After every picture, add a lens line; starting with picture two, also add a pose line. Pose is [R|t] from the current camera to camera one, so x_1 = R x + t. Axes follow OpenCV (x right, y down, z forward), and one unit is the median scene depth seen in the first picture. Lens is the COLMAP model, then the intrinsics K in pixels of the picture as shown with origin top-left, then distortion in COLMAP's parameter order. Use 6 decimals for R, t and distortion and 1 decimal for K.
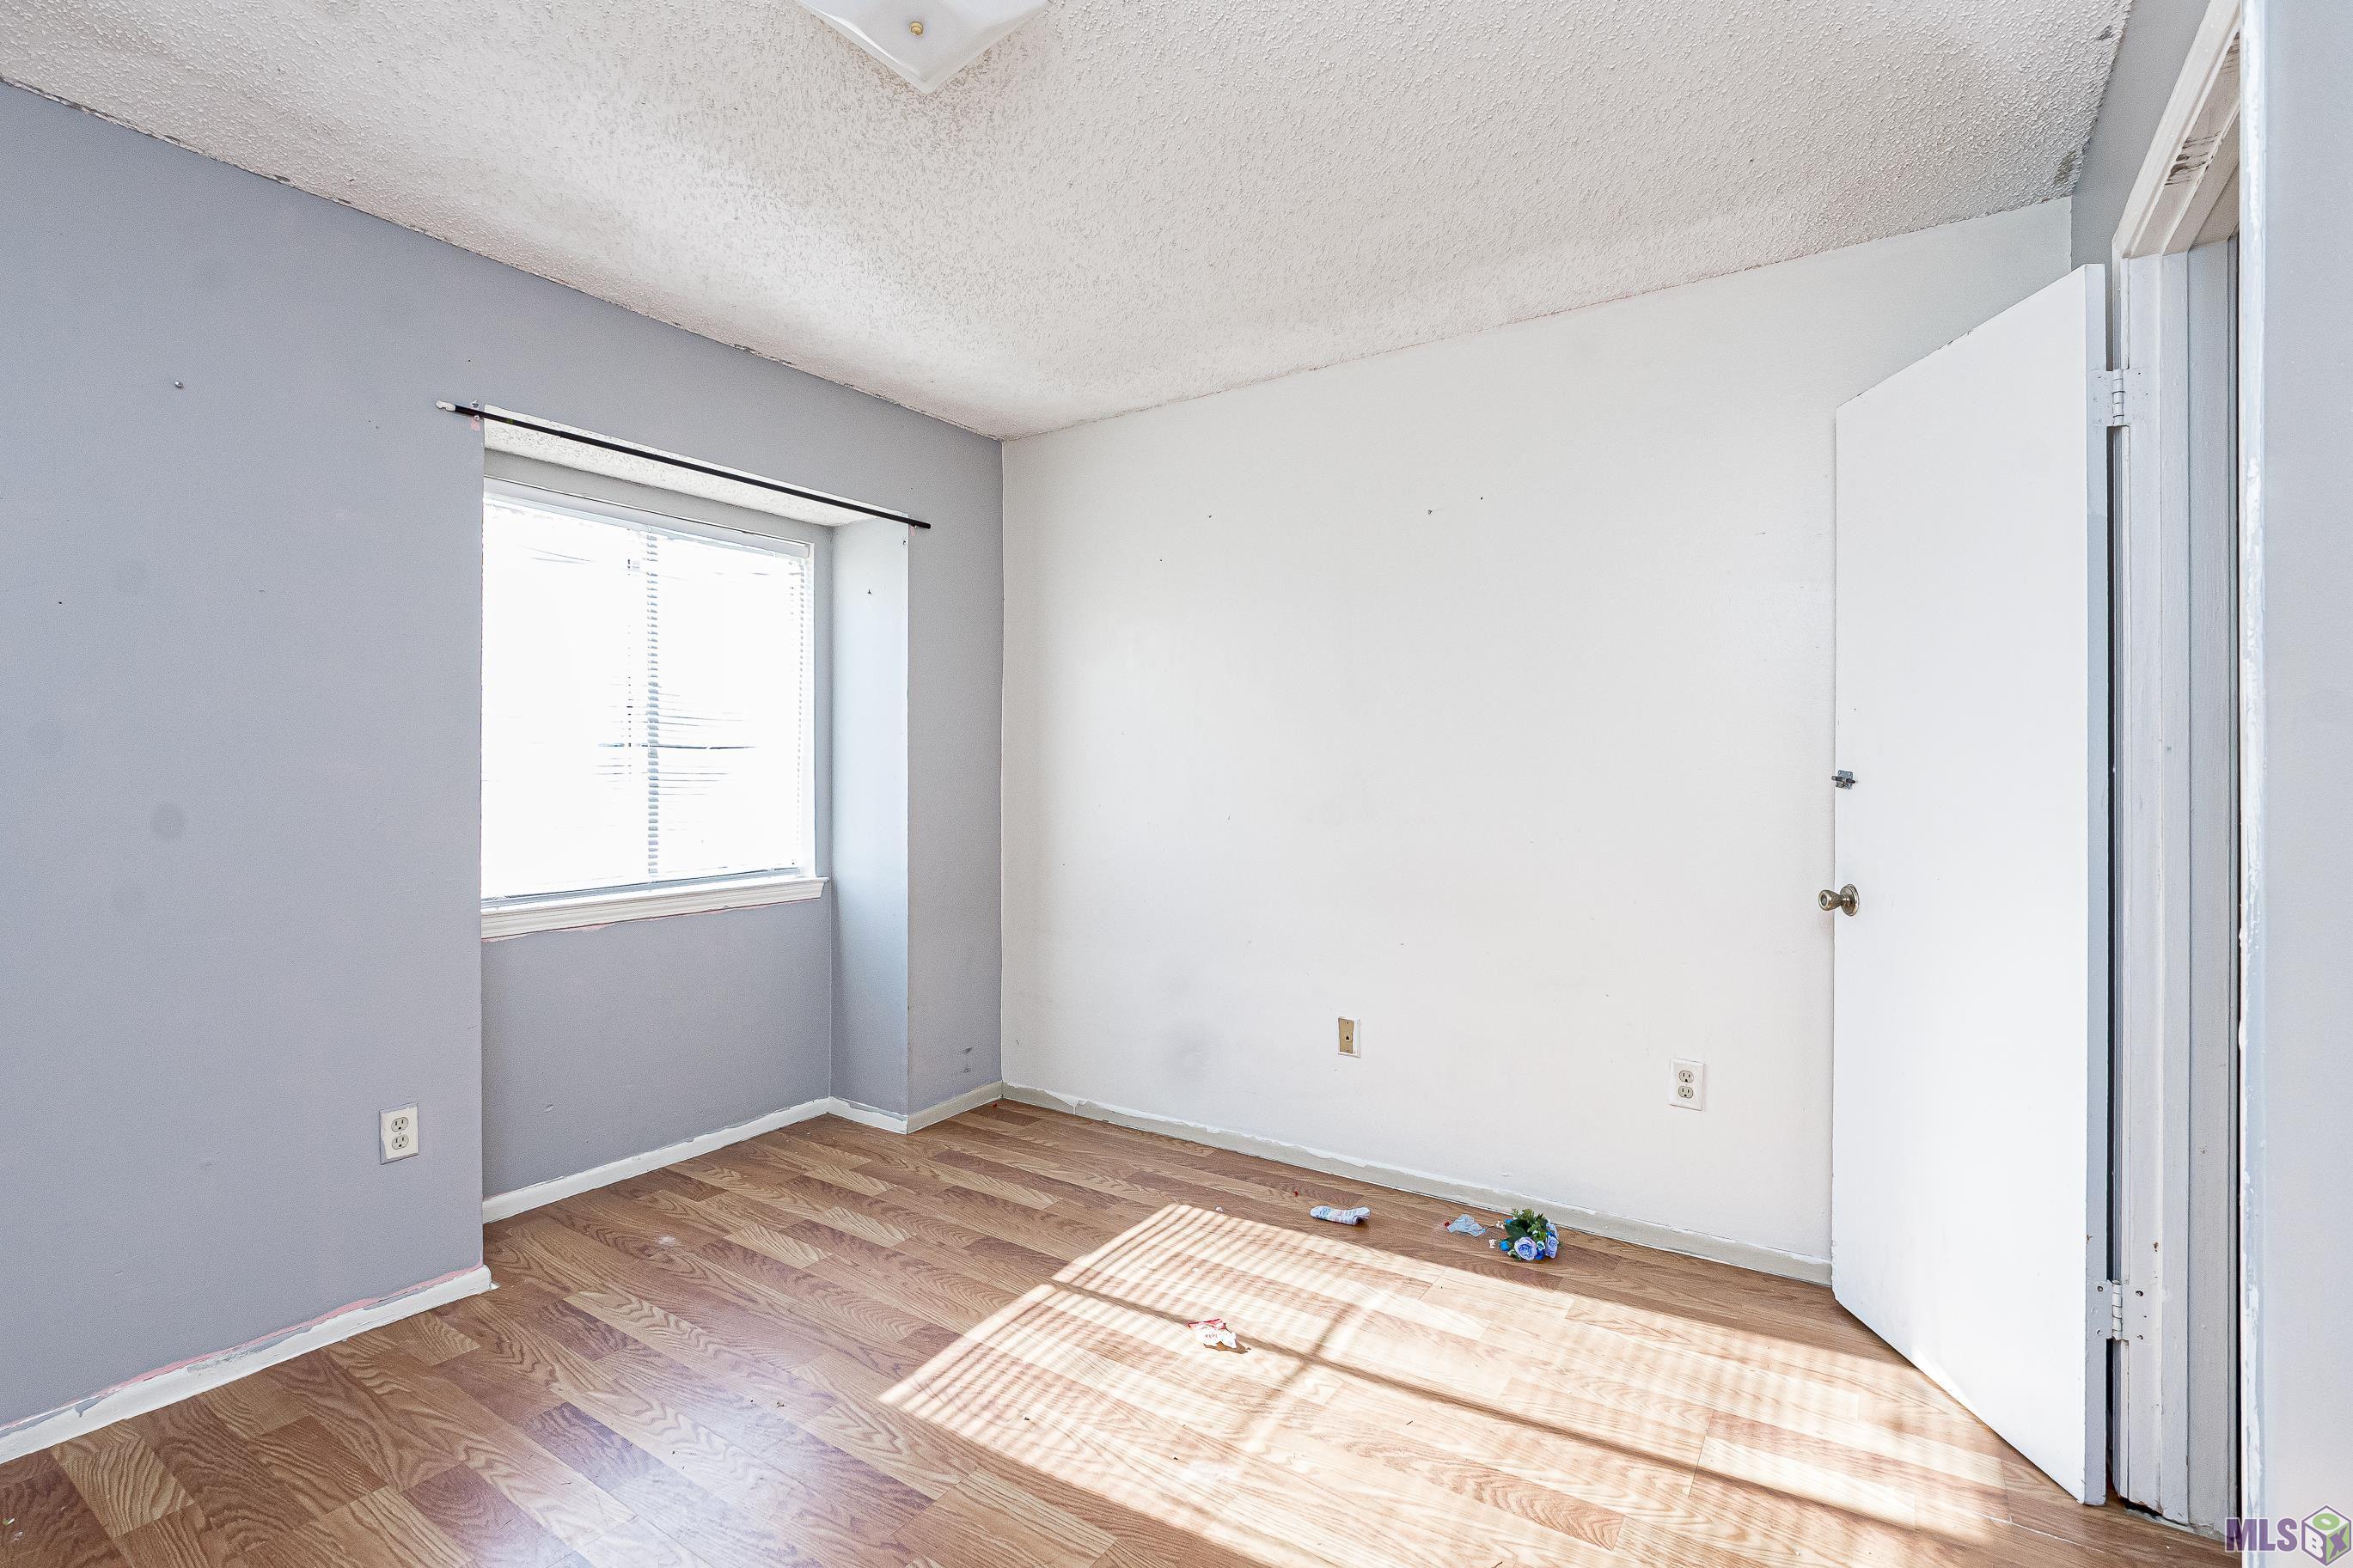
lens RADIAL K [[1067.3, 0, 1176.7], [0, 1067.3, 771.2], [0, 0, 1]] dist [-0.001212, -0.000421]
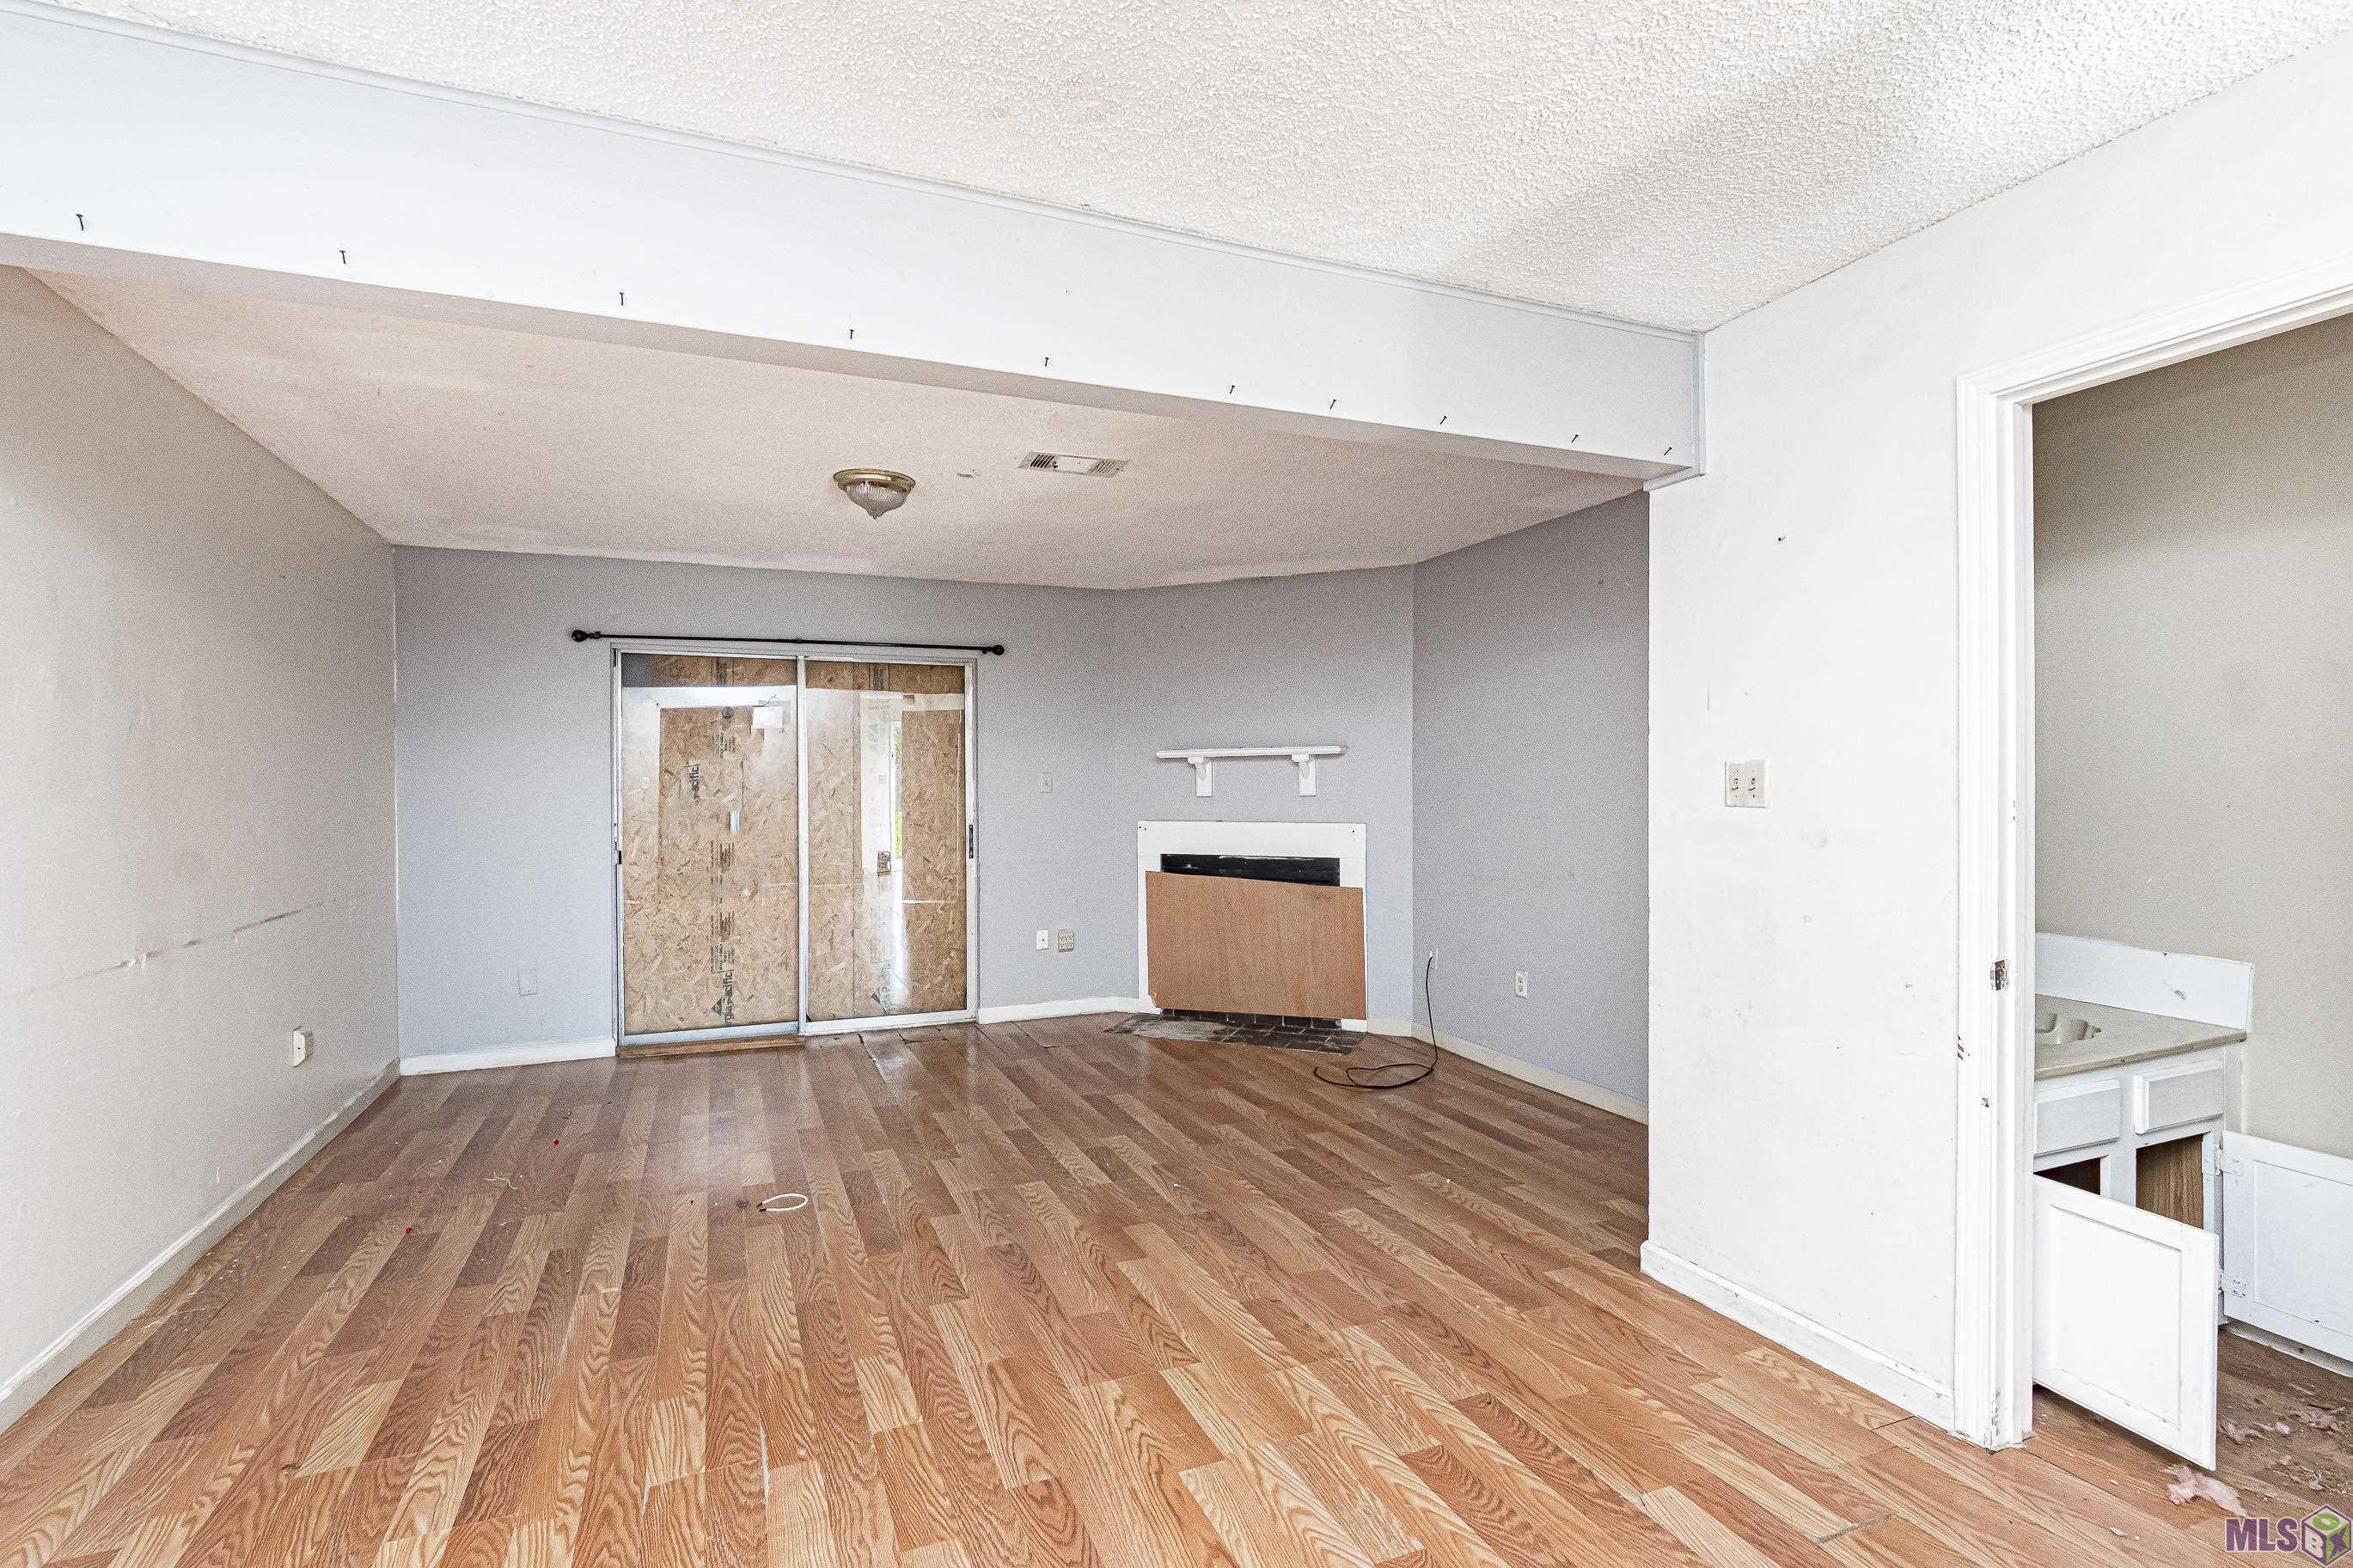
lens RADIAL K [[1067.3, 0, 1171.5], [0, 1067.3, 786.2], [0, 0, 1]] dist [-0.001212, -0.000421]
pose [[-0.840554, 0.005231, 0.541702, -1.689937], [0.007481, 0.999970, 0.001952, -0.048999], [-0.541676, 0.005694, -0.840568, 1.842677]]
